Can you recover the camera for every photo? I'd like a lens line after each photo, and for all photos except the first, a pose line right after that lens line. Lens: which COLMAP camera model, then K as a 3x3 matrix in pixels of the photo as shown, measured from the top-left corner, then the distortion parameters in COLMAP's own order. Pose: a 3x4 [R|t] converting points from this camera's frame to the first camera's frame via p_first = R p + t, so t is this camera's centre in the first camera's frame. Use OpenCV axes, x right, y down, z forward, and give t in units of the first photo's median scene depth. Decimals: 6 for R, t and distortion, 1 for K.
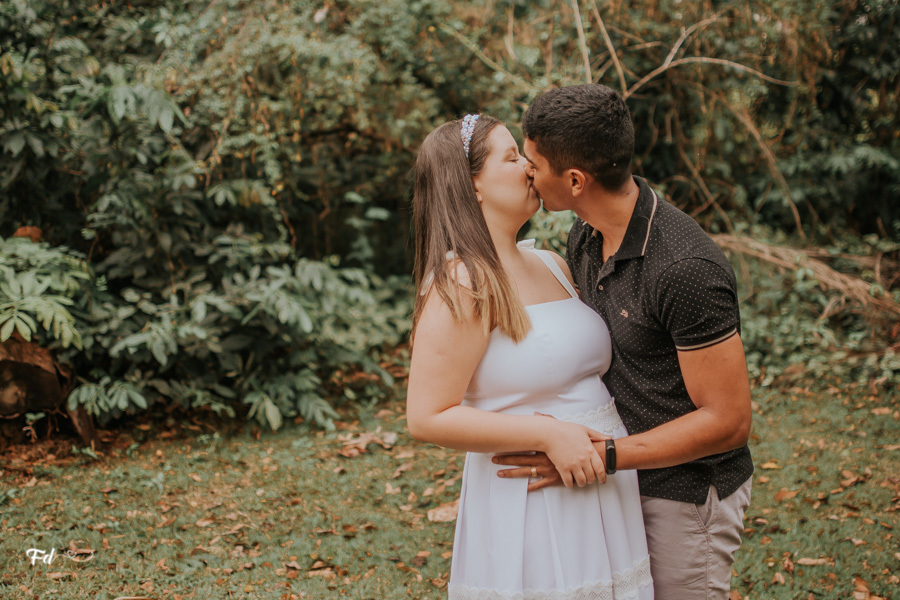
lens RADIAL K [[1374.0, 0, 455.1], [0, 1374.0, 289.3], [0, 0, 1]] dist [-0.169828, 0.120992]
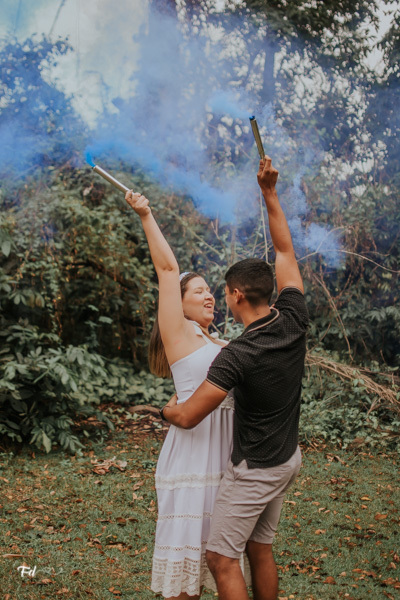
lens RADIAL K [[916.0, 0, 200.0], [0, 916.0, 300.0], [0, 0, 1]] dist [-0.169828, 0.120992]
pose [[0.979468, 0.106846, 0.170958, -0.151197], [-0.093281, 0.991960, -0.085527, 0.002092], [-0.178721, 0.067824, 0.981559, -0.054314]]
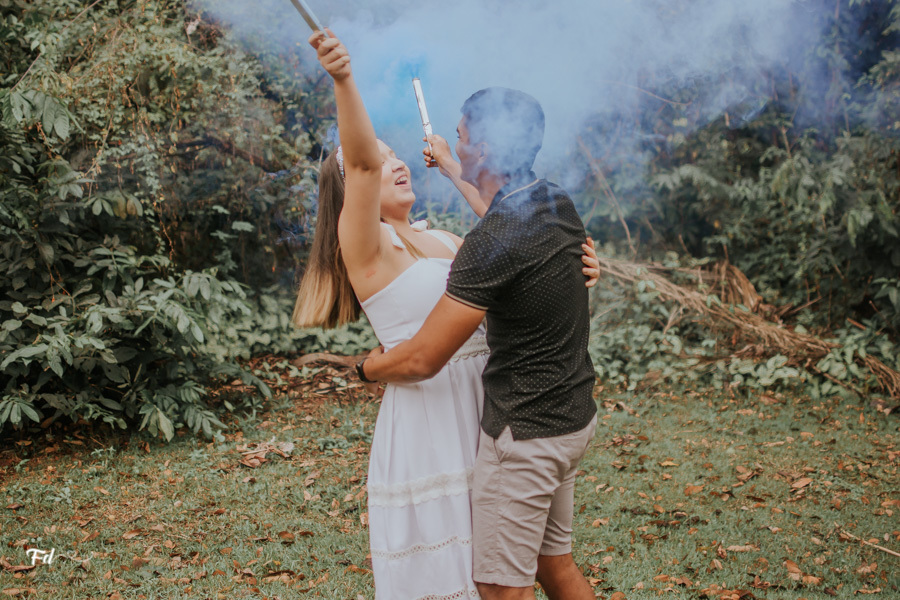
lens RADIAL K [[1371.3, 0, 450.0], [0, 1371.3, 300.0], [0, 0, 1]] dist [-0.171050, 0.114568]
pose [[0.979972, -0.003784, 0.199102, -0.122729], [0.005109, 0.999968, -0.006142, 0.006387], [-0.199072, 0.007036, 0.979960, -0.008860]]
